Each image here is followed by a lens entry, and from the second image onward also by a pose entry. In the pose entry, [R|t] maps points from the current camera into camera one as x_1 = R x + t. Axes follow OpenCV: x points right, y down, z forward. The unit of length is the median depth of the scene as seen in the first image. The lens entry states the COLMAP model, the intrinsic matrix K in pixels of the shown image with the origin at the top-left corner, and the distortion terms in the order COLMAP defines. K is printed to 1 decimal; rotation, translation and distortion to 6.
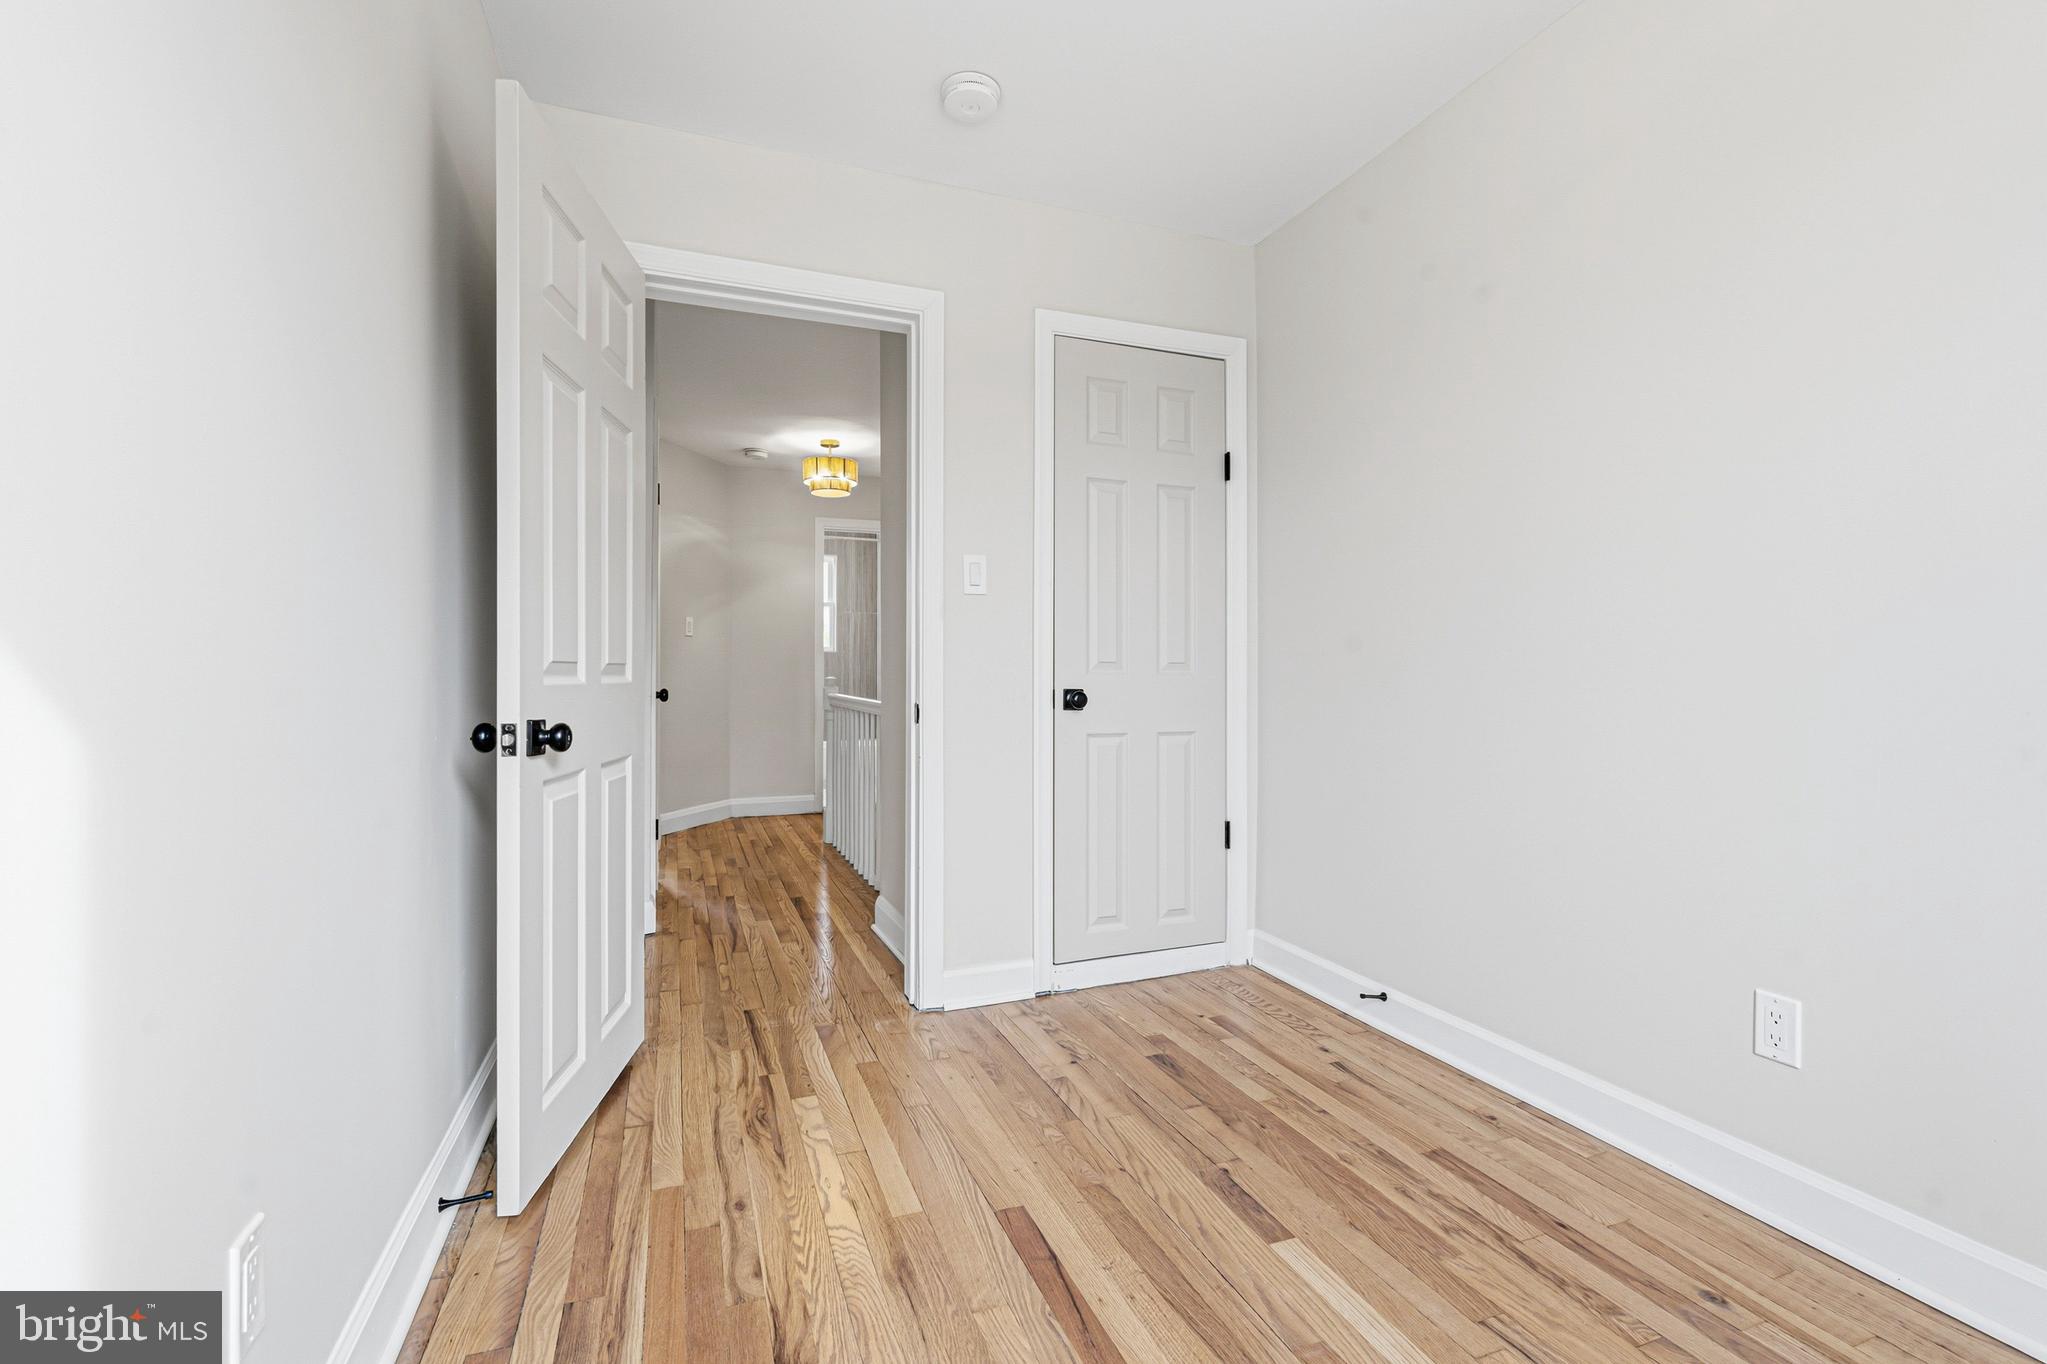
lens RADIAL K [[917.6, 0, 1023.4], [0, 917.6, 687.2], [0, 0, 1]] dist [-0.001194, 0.000029]
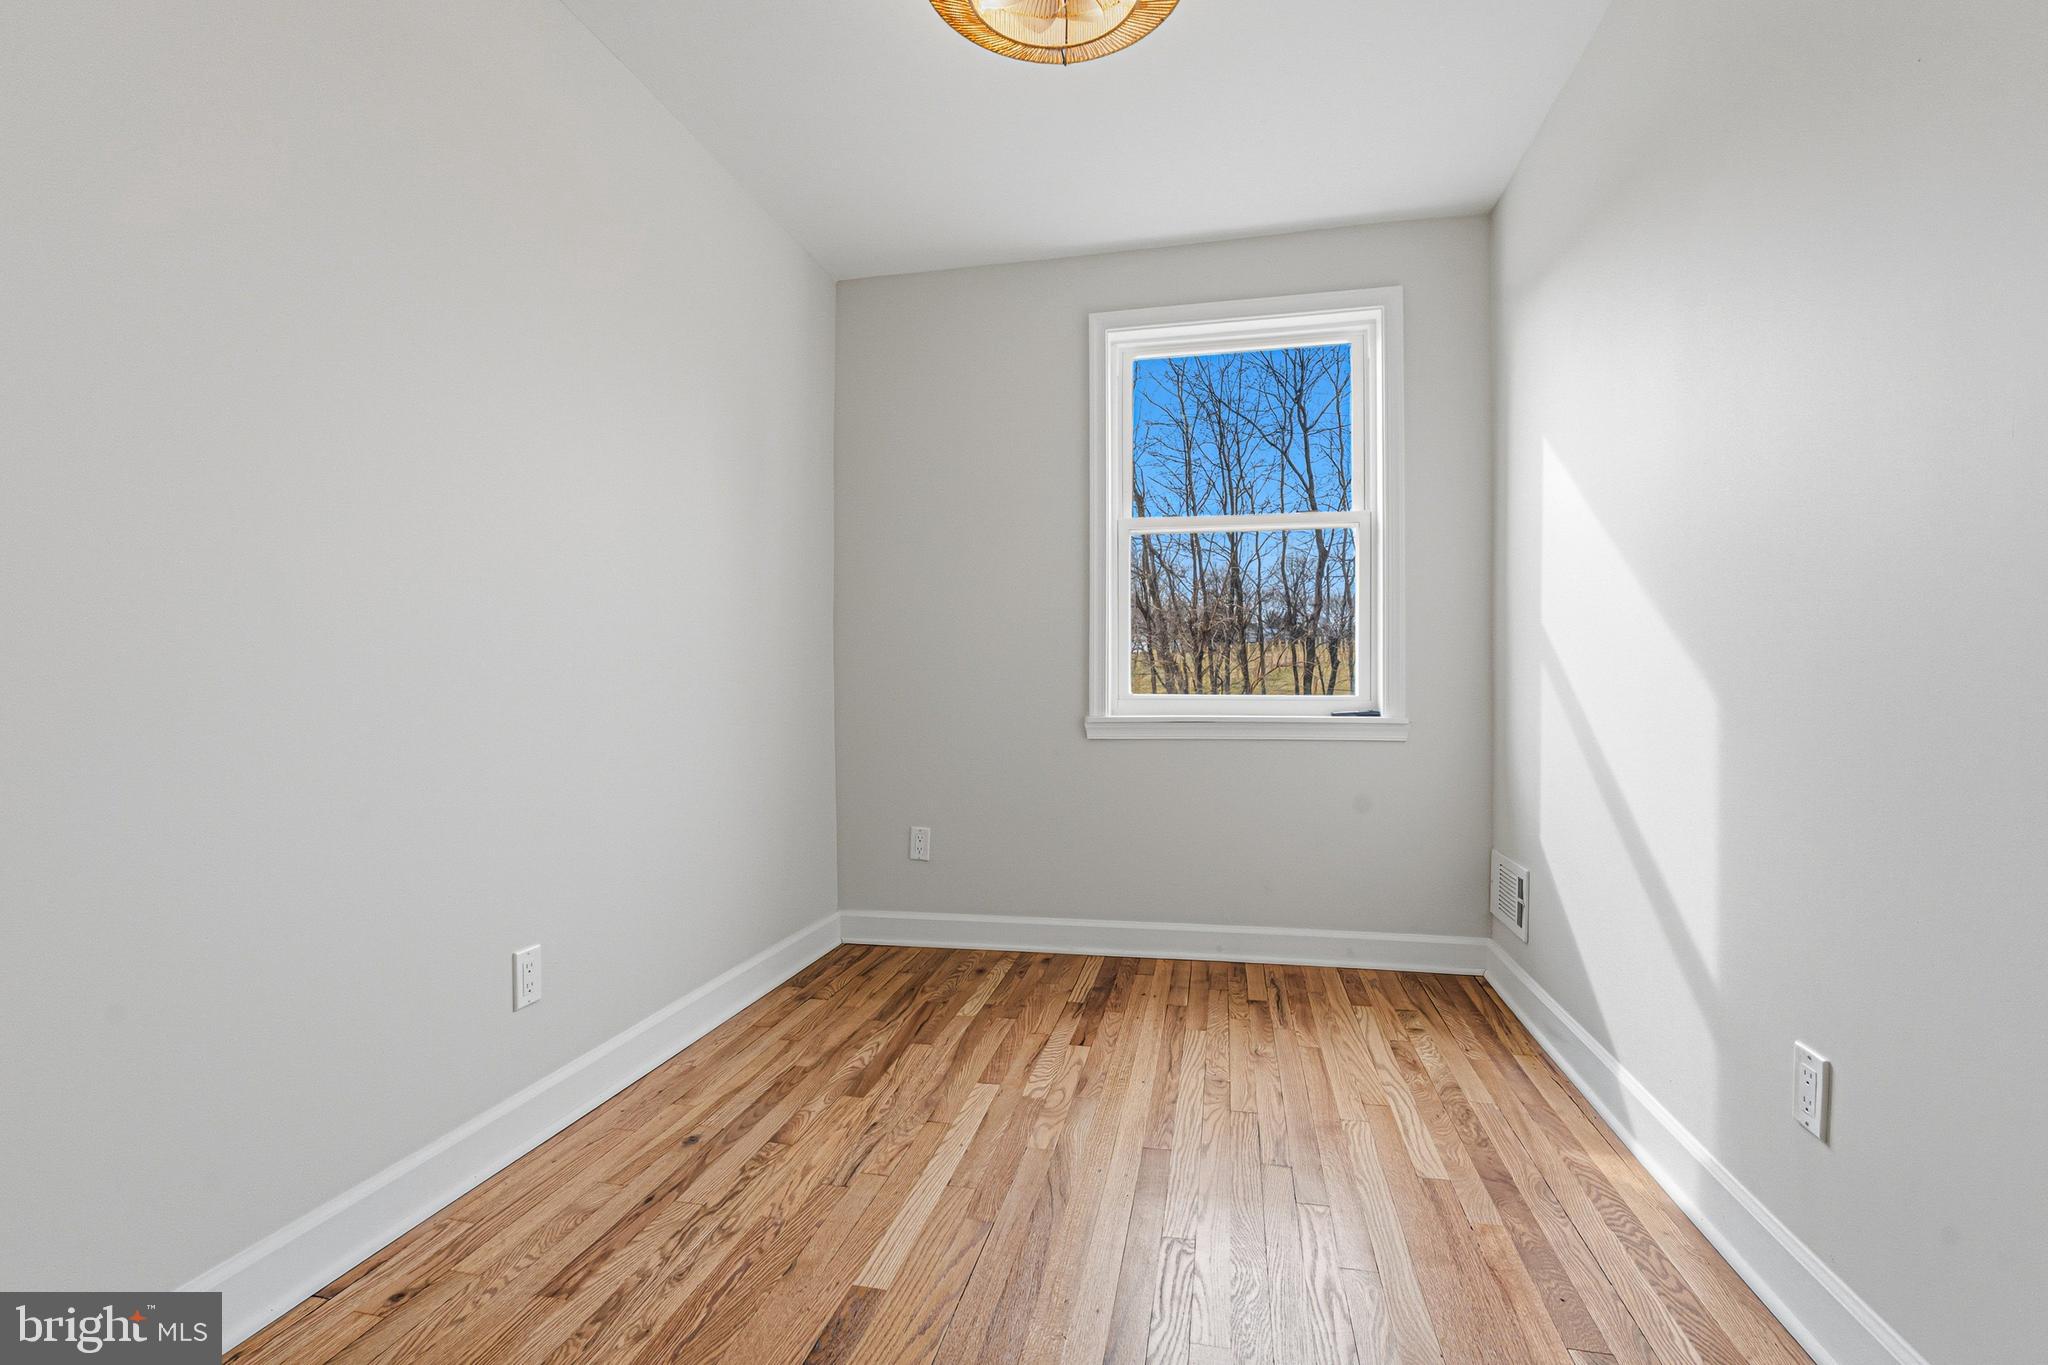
lens RADIAL K [[918.0, 0, 1023.9], [0, 918.0, 687.7], [0, 0, 1]] dist [-0.001194, 0.000029]
pose [[-0.837593, 0.001129, 0.546294, -0.338880], [0.004920, 0.999973, 0.005477, 0.004503], [-0.546273, 0.007275, -0.837575, 1.650378]]
